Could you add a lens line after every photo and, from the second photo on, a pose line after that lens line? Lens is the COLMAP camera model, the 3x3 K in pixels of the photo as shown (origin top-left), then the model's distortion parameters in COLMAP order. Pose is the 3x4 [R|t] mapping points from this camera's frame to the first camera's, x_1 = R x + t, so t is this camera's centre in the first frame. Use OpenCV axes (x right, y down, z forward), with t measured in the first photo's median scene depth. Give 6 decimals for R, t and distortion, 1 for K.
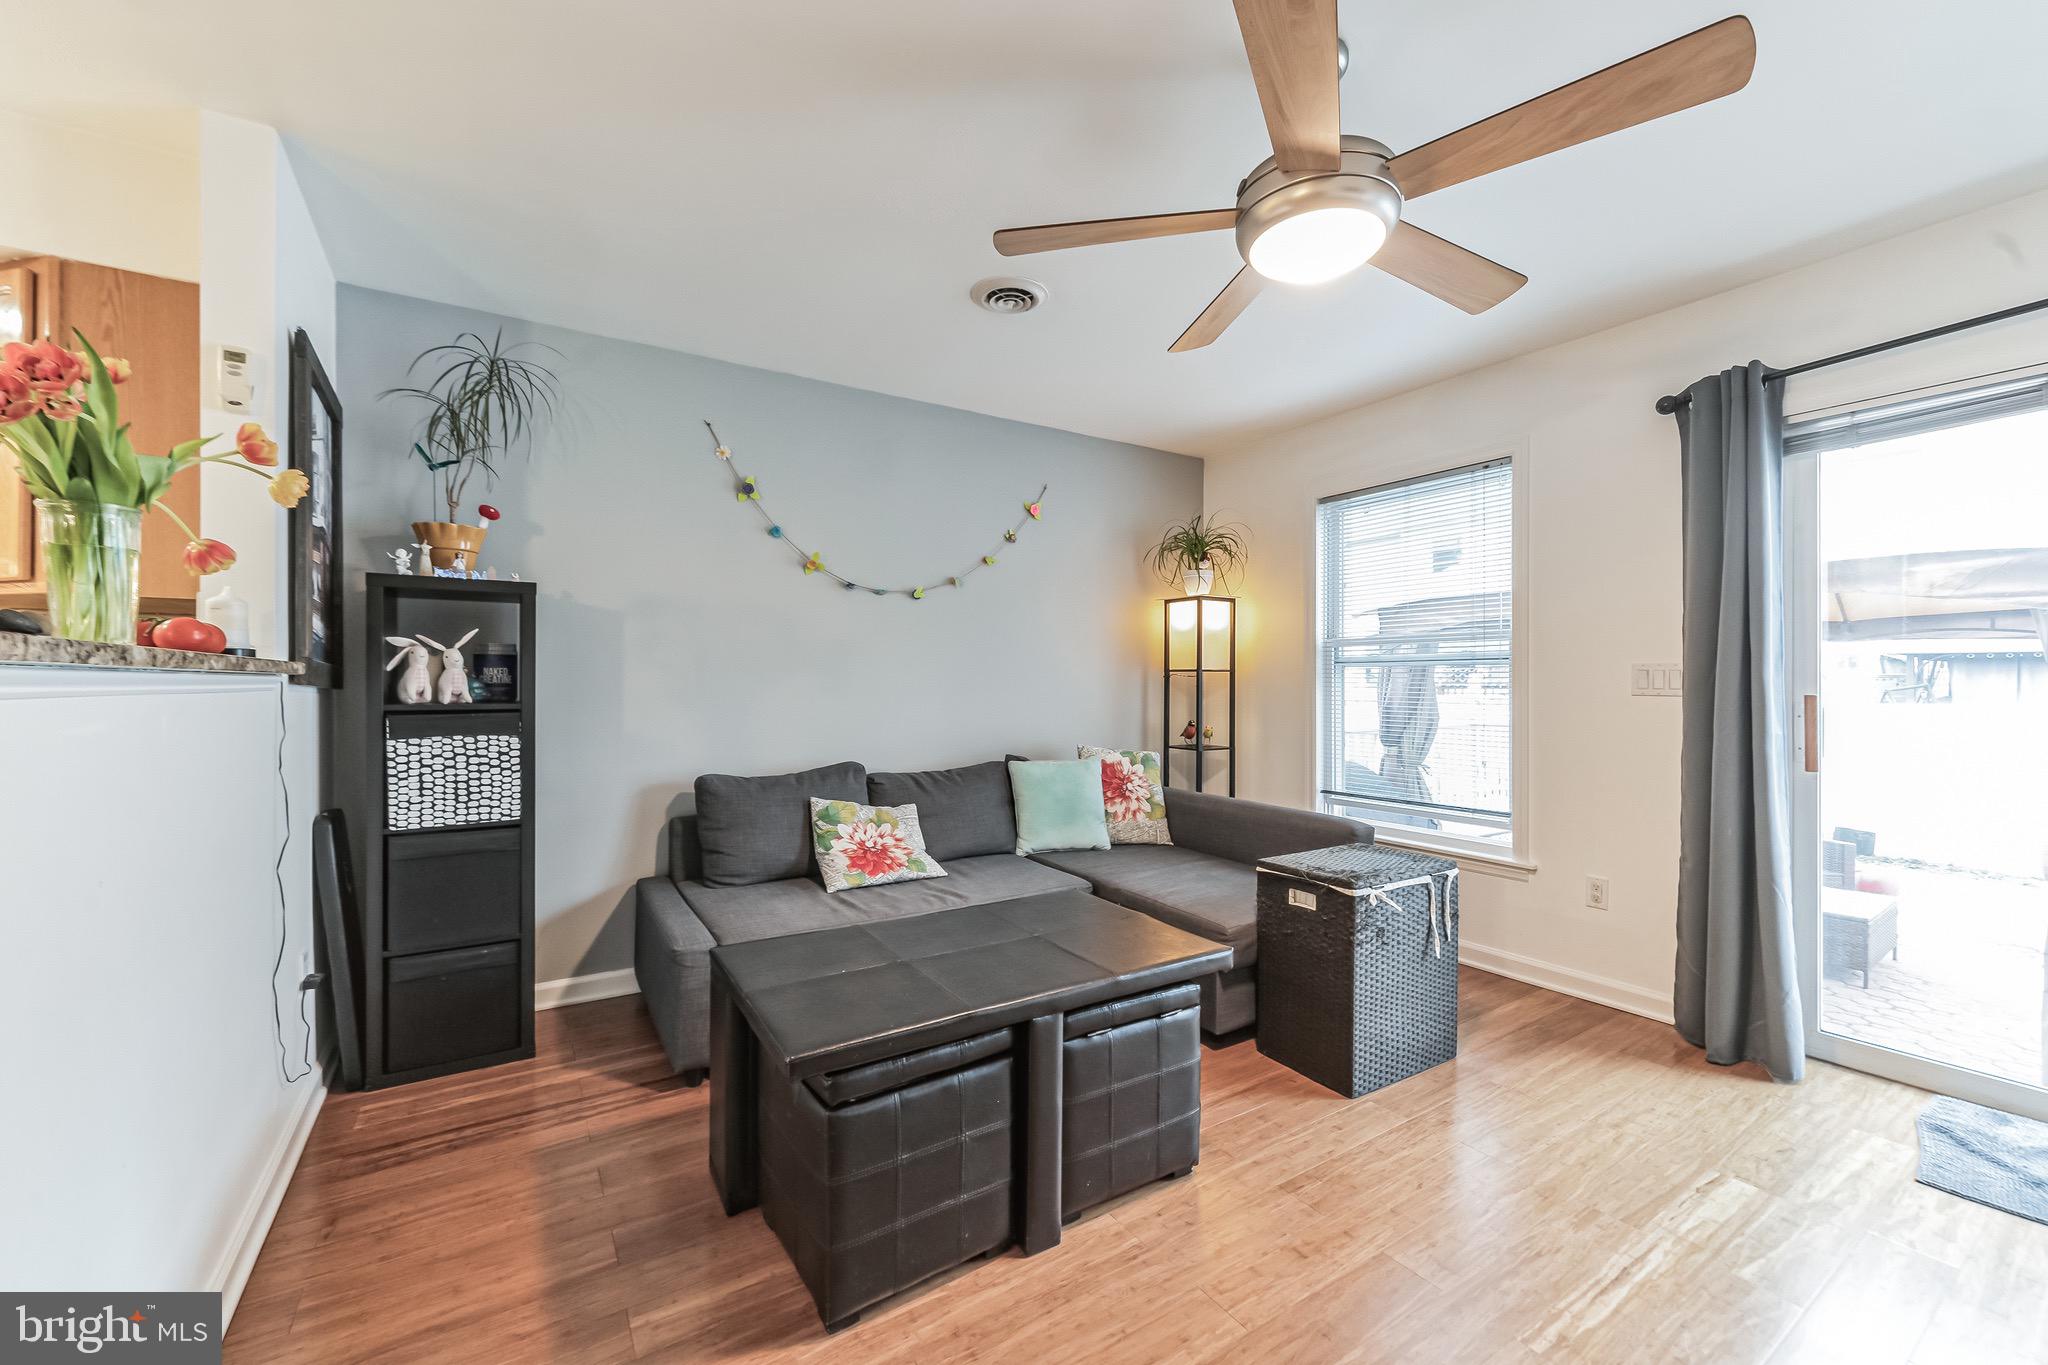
lens RADIAL K [[822.4, 0, 1024.0], [0, 822.4, 682.5], [0, 0, 1]] dist [0.000104, 0.000267]
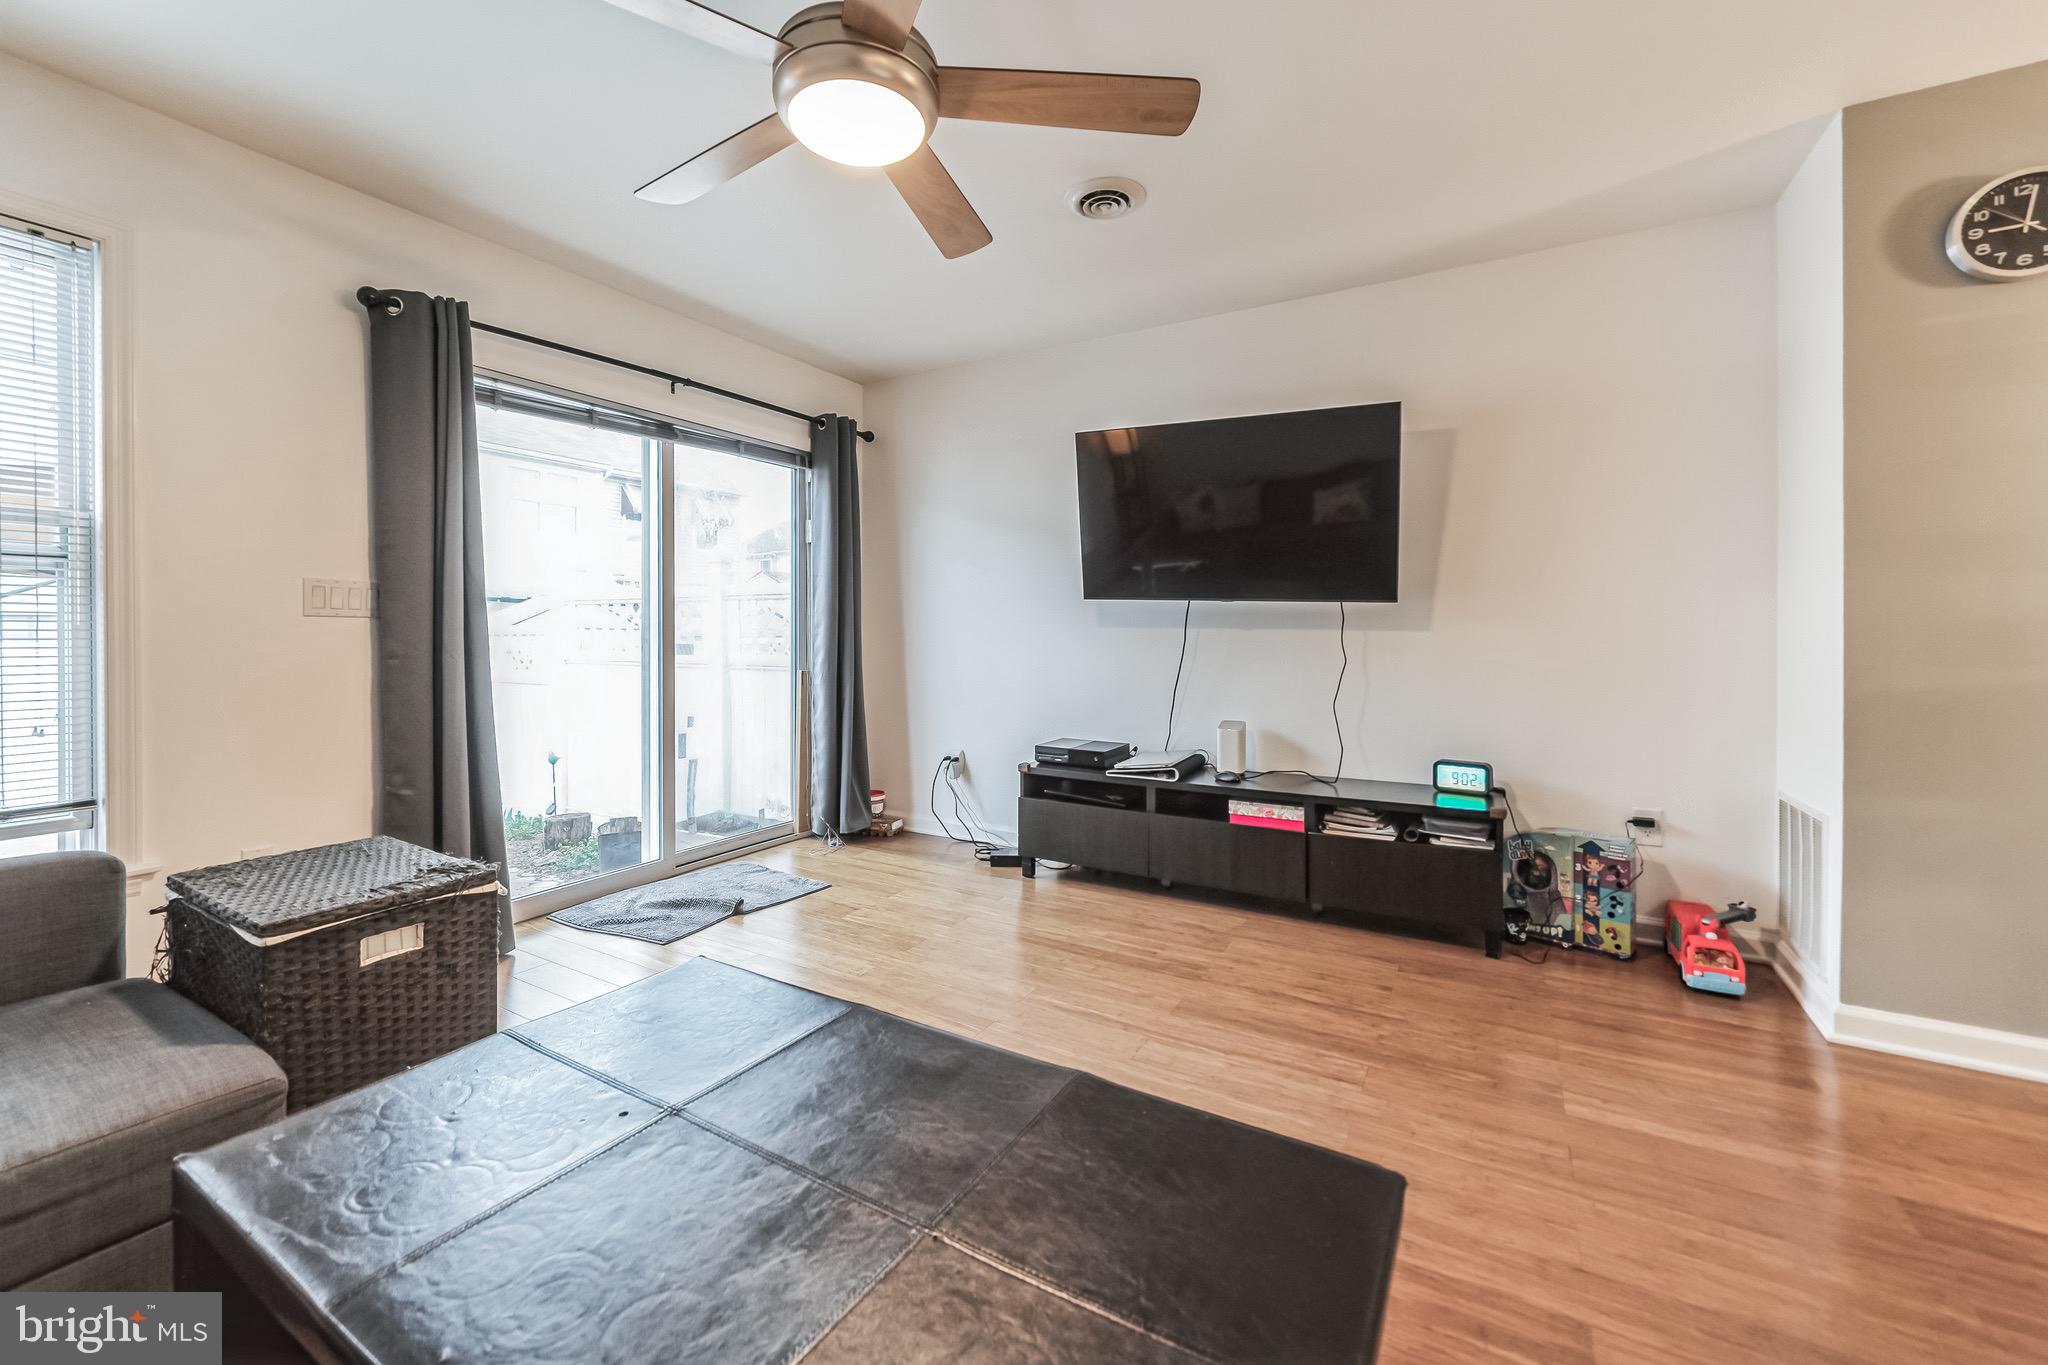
lens RADIAL K [[818.9, 0, 1029.5], [0, 818.9, 626.0], [0, 0, 1]] dist [0.000216, -0.000007]
pose [[-0.465263, 0.006547, 0.885148, -0.288082], [0.001190, 0.999976, -0.006771, 0.027504], [-0.885172, -0.002097, -0.465260, 0.617823]]
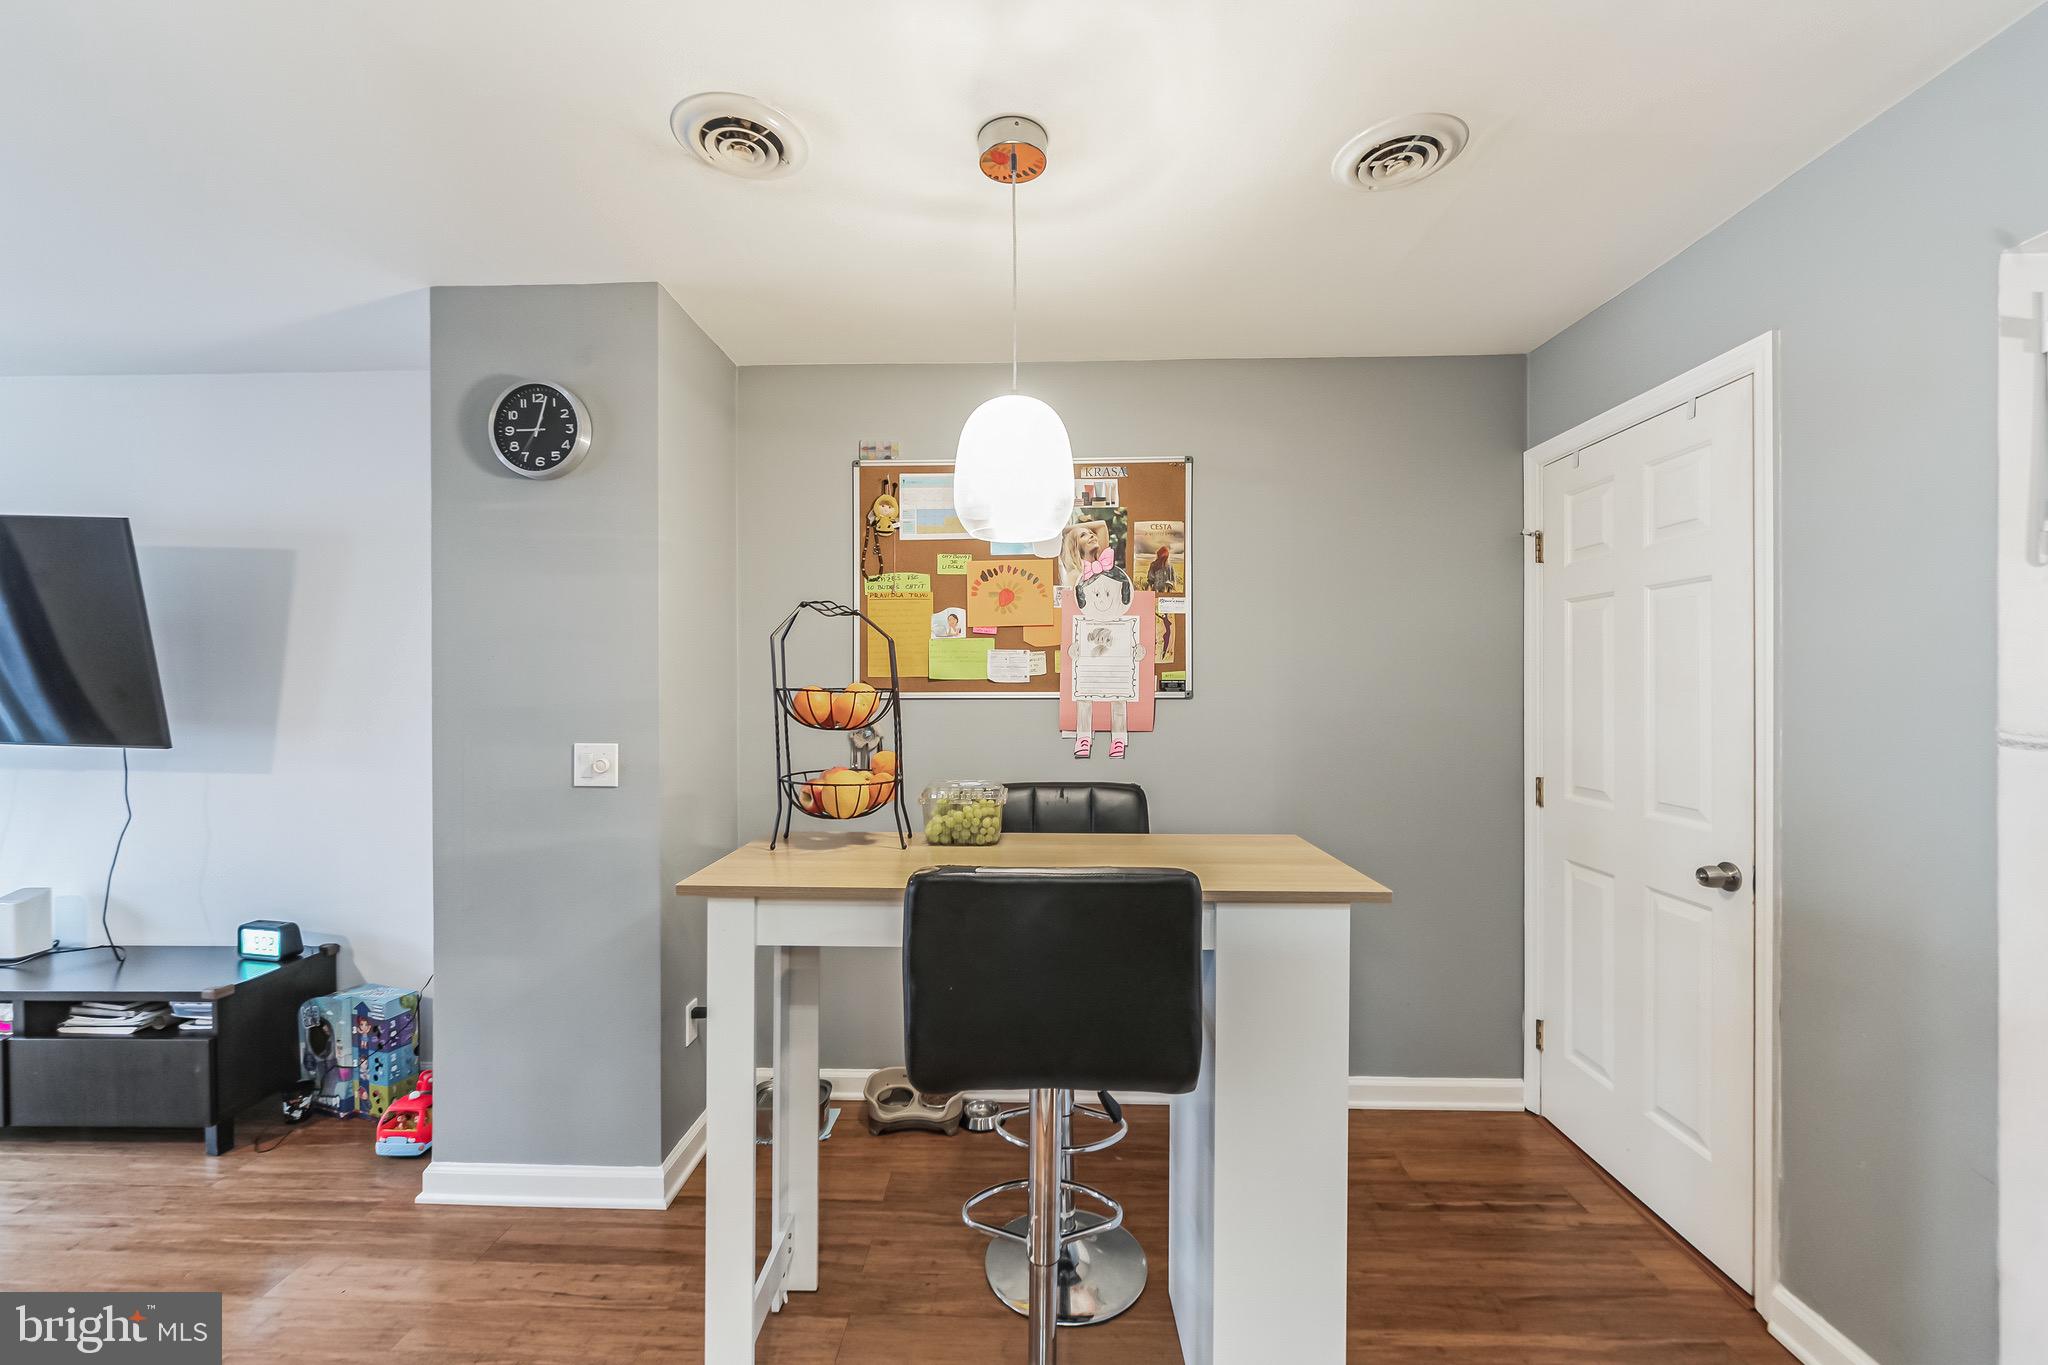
lens RADIAL K [[827.3, 0, 1012.9], [0, 827.3, 680.1], [0, 0, 1]] dist [0.002768, 0.000342]
pose [[-0.822621, -0.000172, 0.568590, -0.768316], [0.002931, 0.999985, 0.004543, -0.067751], [-0.568583, 0.005404, -0.822608, 0.045964]]
